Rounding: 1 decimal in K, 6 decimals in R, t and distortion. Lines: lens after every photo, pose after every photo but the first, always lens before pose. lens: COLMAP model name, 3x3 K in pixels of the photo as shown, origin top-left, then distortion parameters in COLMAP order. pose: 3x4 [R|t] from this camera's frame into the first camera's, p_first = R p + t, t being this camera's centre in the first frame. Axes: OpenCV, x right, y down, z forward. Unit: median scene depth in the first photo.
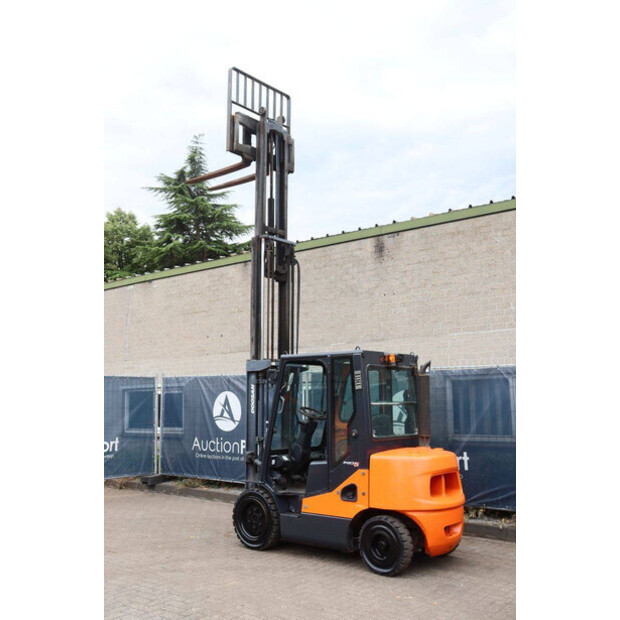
lens RADIAL K [[664.0, 0, 295.8], [0, 664.0, 302.1], [0, 0, 1]] dist [-0.039466, 0.016927]
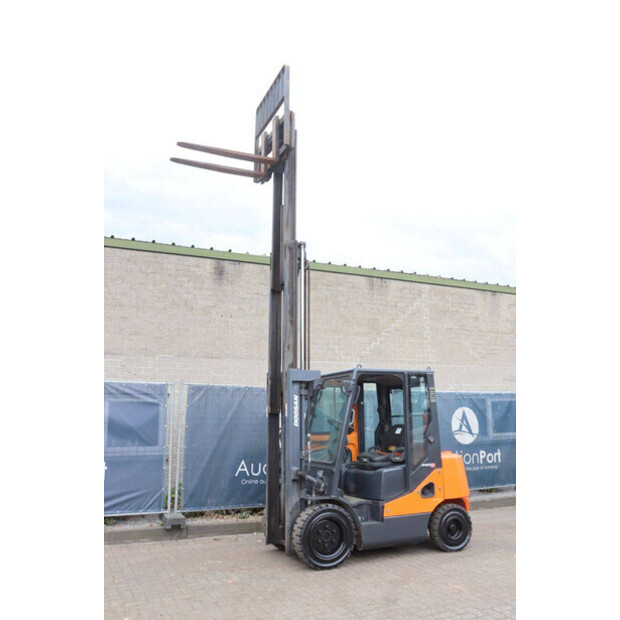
lens RADIAL K [[542.2, 0, 302.5], [0, 542.2, 309.0], [0, 0, 1]] dist [-0.141613, 0.139430]
pose [[0.429937, 0.187909, 0.883088, -0.799017], [-0.129041, 0.980849, -0.145887, 0.122318], [-0.893590, -0.051233, 0.445952, 0.700218]]
